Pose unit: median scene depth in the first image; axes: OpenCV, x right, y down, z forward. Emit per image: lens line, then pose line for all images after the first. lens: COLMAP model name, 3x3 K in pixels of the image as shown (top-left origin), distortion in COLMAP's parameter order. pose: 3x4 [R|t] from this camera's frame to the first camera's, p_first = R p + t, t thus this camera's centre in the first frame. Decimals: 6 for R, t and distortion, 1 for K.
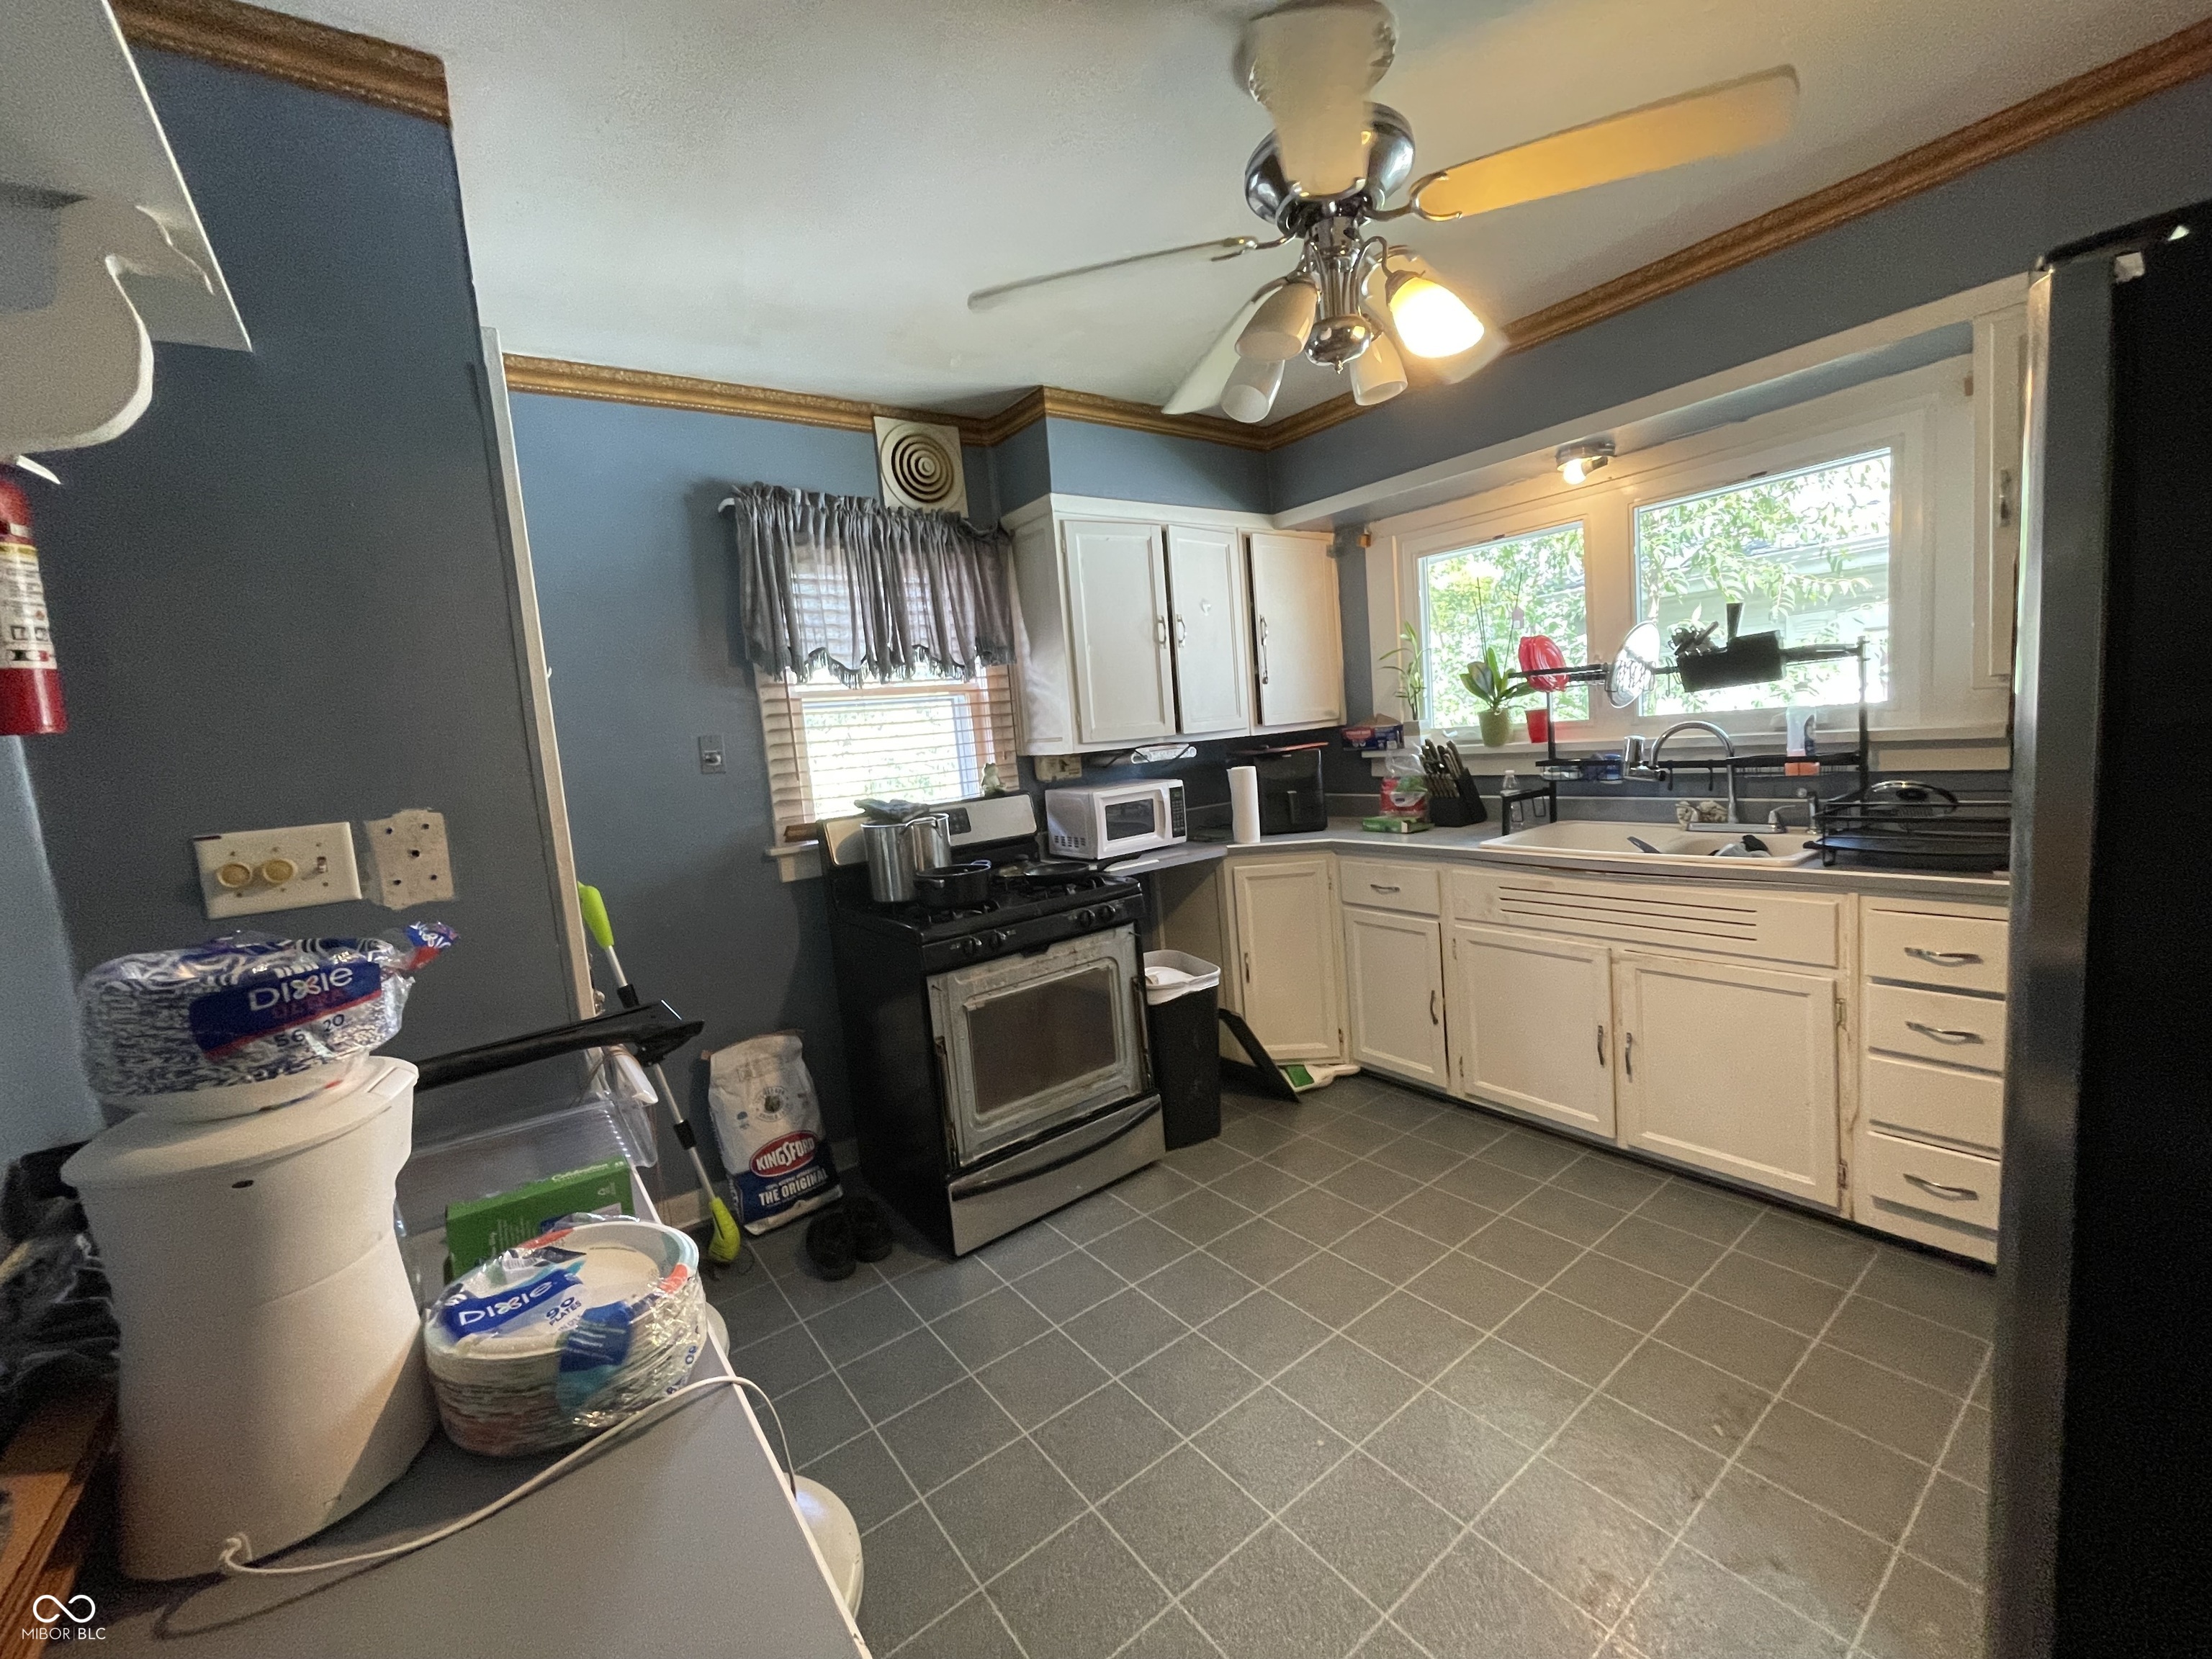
lens RADIAL K [[897.7, 0, 1103.4], [0, 897.7, 823.3], [0, 0, 1]] dist [-0.000504, 0.000655]
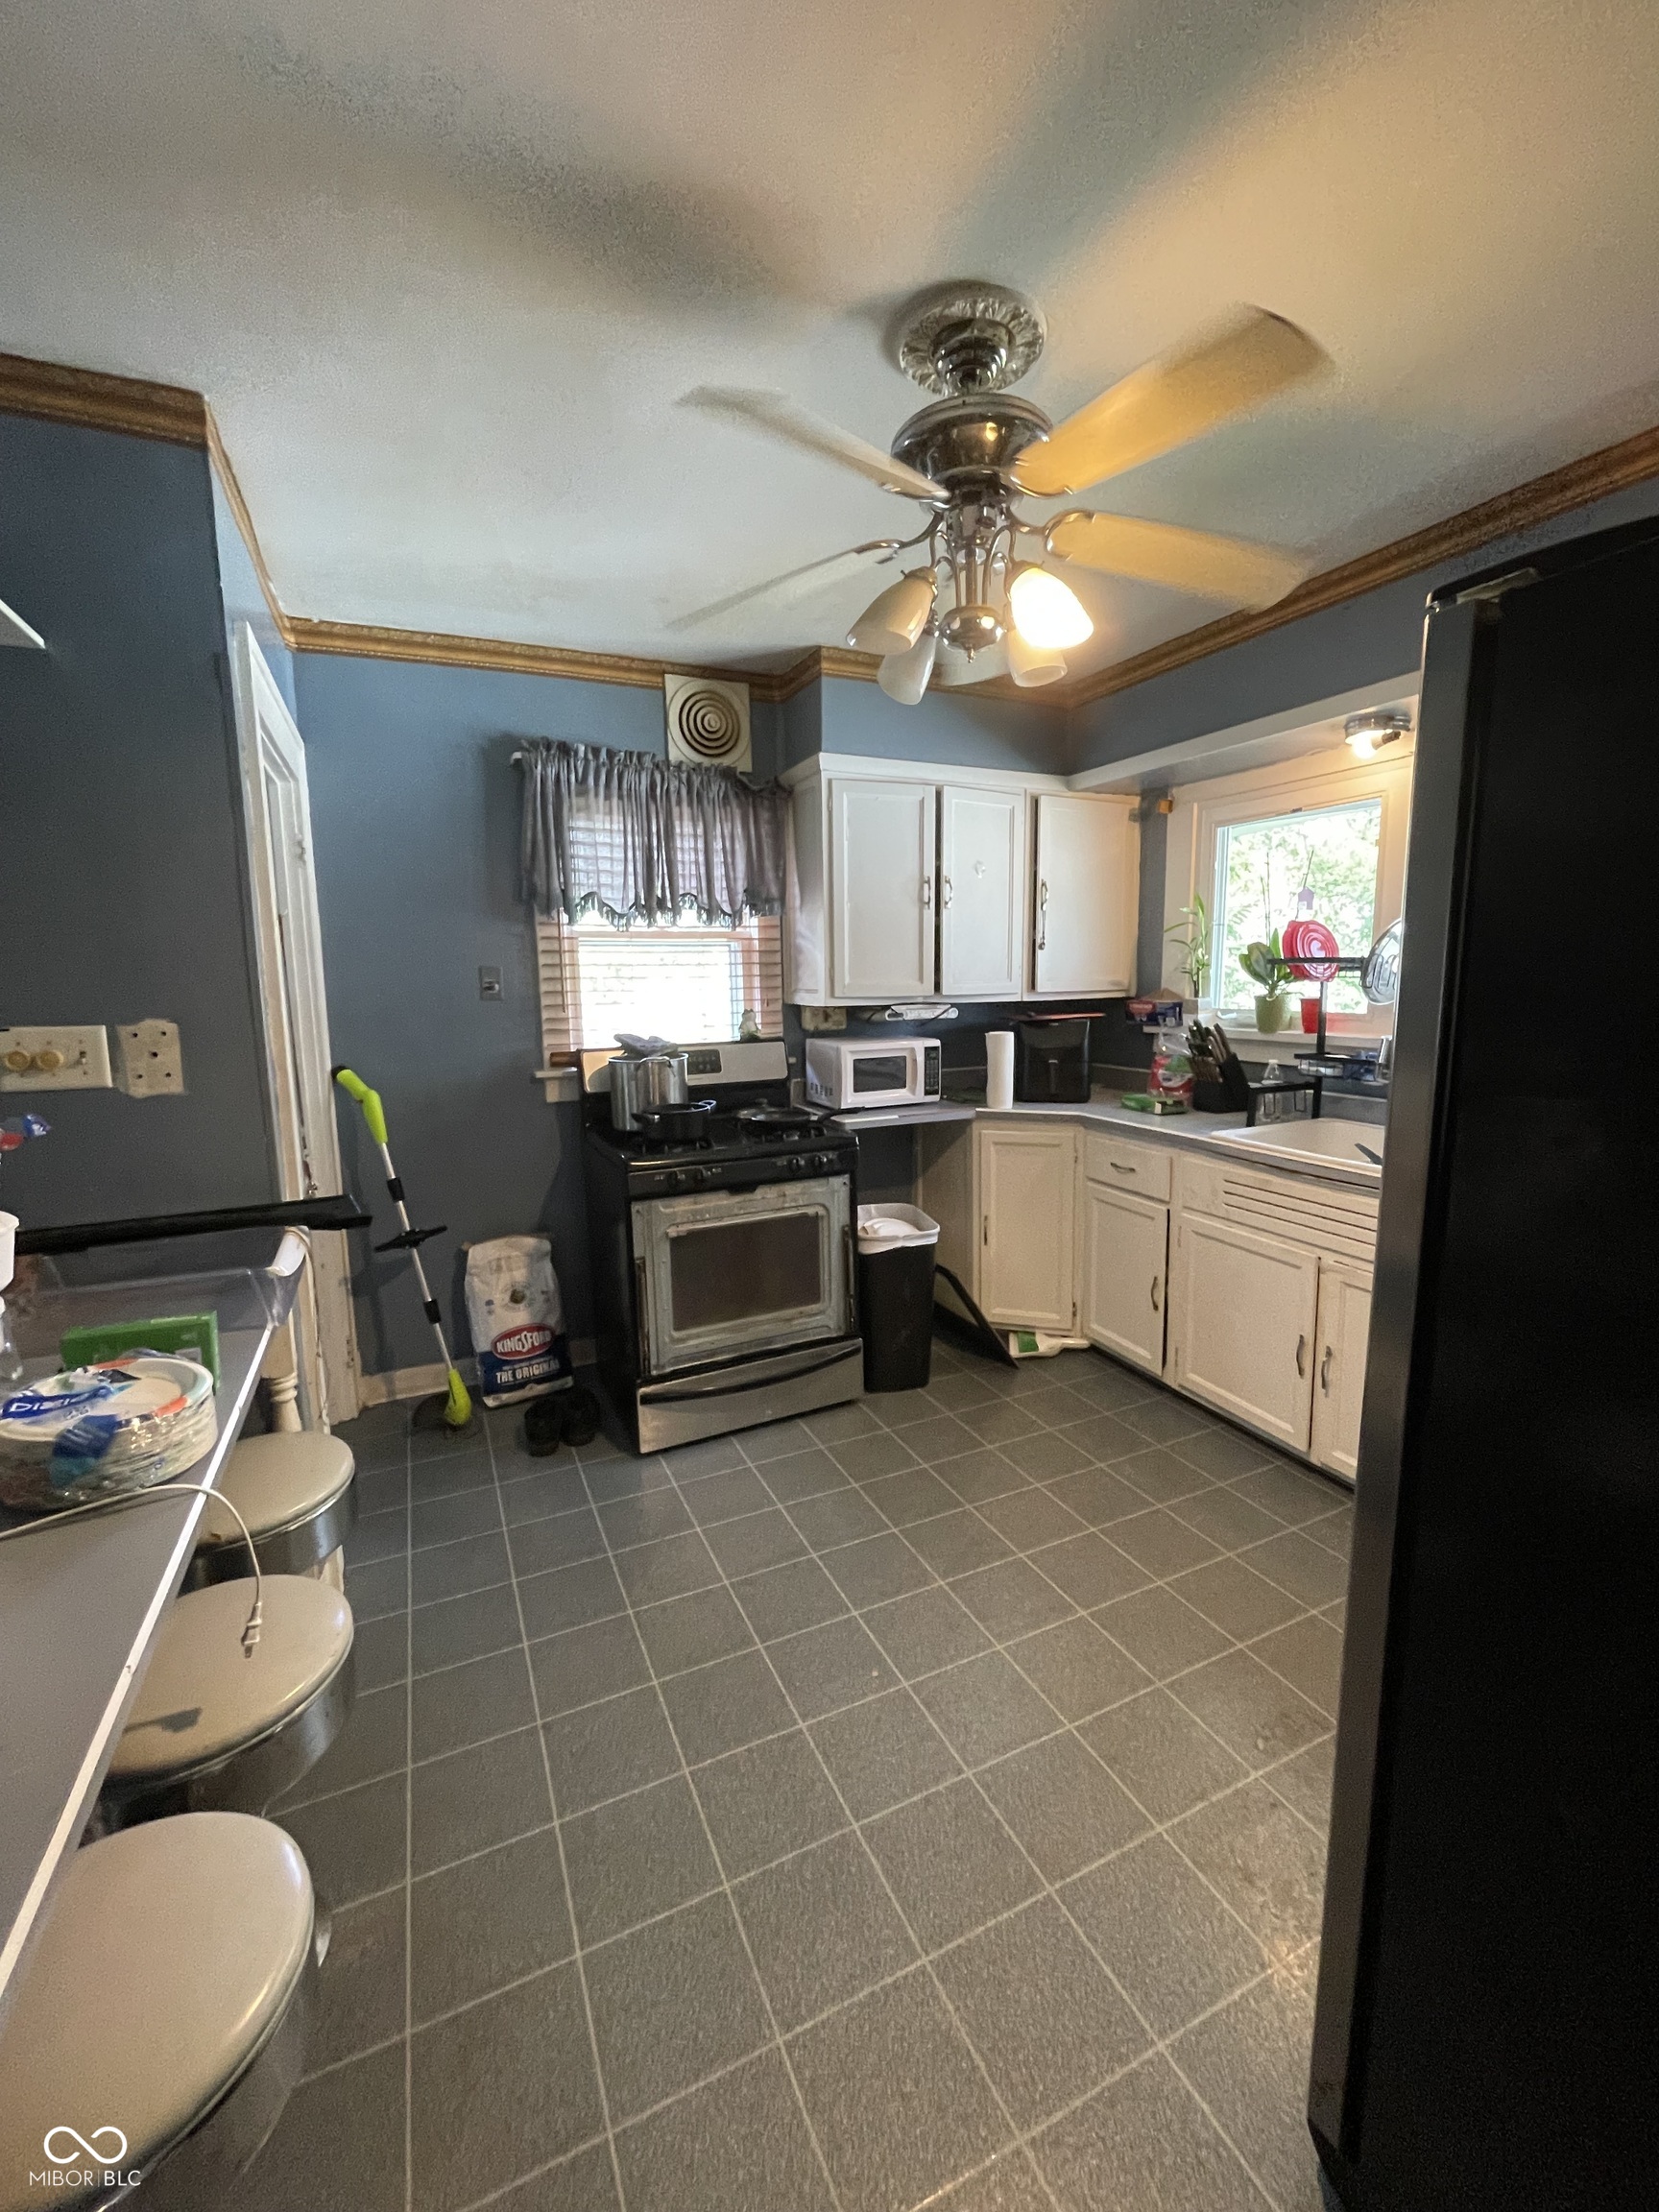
lens RADIAL K [[897.7, 0, 835.7], [0, 897.7, 1102.9], [0, 0, 1]] dist [-0.000504, 0.000655]
pose [[0.978052, 0.098445, -0.183640, 0.198500], [-0.089825, 0.994454, 0.054700, -0.026626], [0.188006, -0.037004, 0.981470, -0.024242]]
